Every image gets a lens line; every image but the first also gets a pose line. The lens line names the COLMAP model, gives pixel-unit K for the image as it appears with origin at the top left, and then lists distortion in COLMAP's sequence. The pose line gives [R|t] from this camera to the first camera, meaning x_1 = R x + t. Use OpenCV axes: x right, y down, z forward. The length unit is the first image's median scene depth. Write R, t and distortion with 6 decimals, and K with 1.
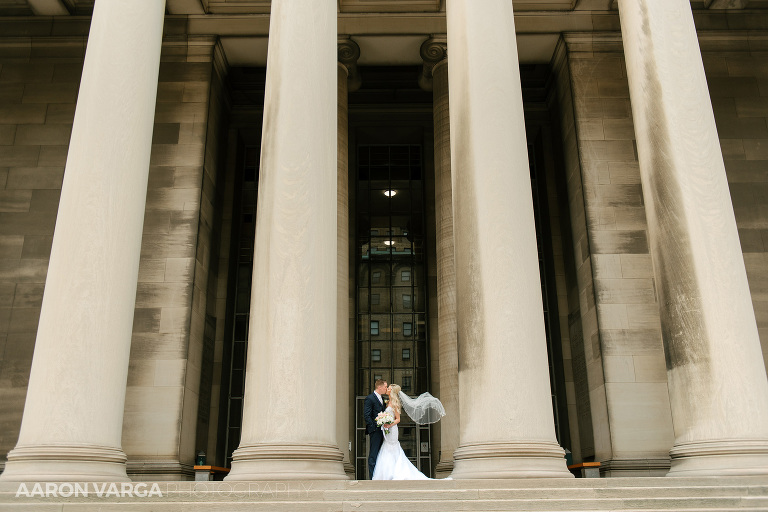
lens RADIAL K [[685.4, 0, 387.5], [0, 685.4, 264.2], [0, 0, 1]] dist [-0.011355, 0.007538]
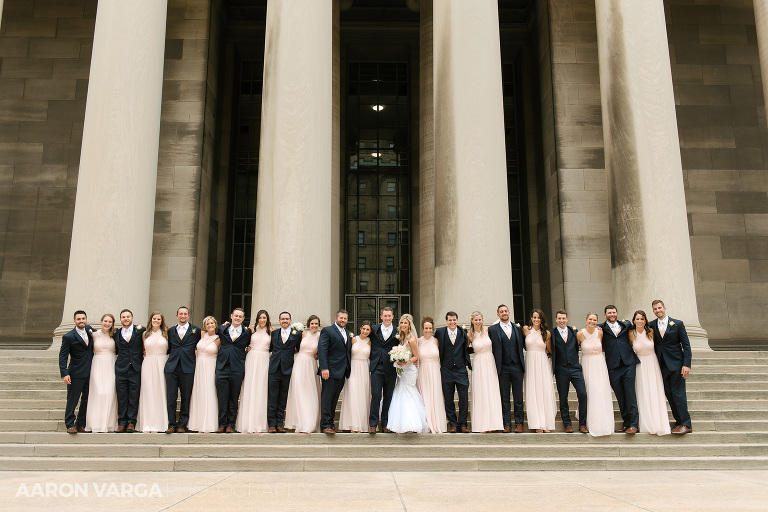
lens RADIAL K [[685.4, 0, 385.9], [0, 685.4, 261.9], [0, 0, 1]] dist [-0.011355, 0.007538]
pose [[0.999605, 0.013053, 0.024896, -0.008264], [-0.016024, 0.992255, 0.123180, 0.003018], [-0.023095, -0.123530, 0.992072, -0.126076]]
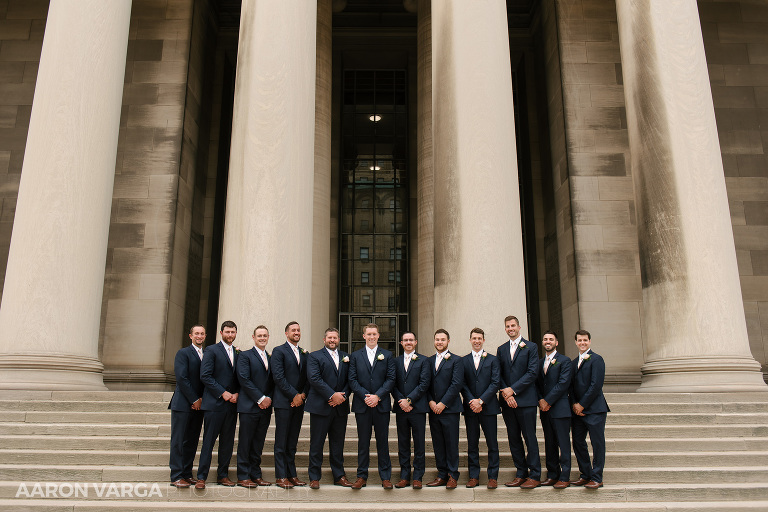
lens RADIAL K [[613.1, 0, 381.9], [0, 613.1, 259.7], [0, 0, 1]] dist [-0.018408, -0.014002]
pose [[0.999916, 0.012357, 0.003790, 0.018313], [-0.012669, 0.995089, 0.098166, 0.023702], [-0.002558, -0.098206, 0.995163, 0.090476]]
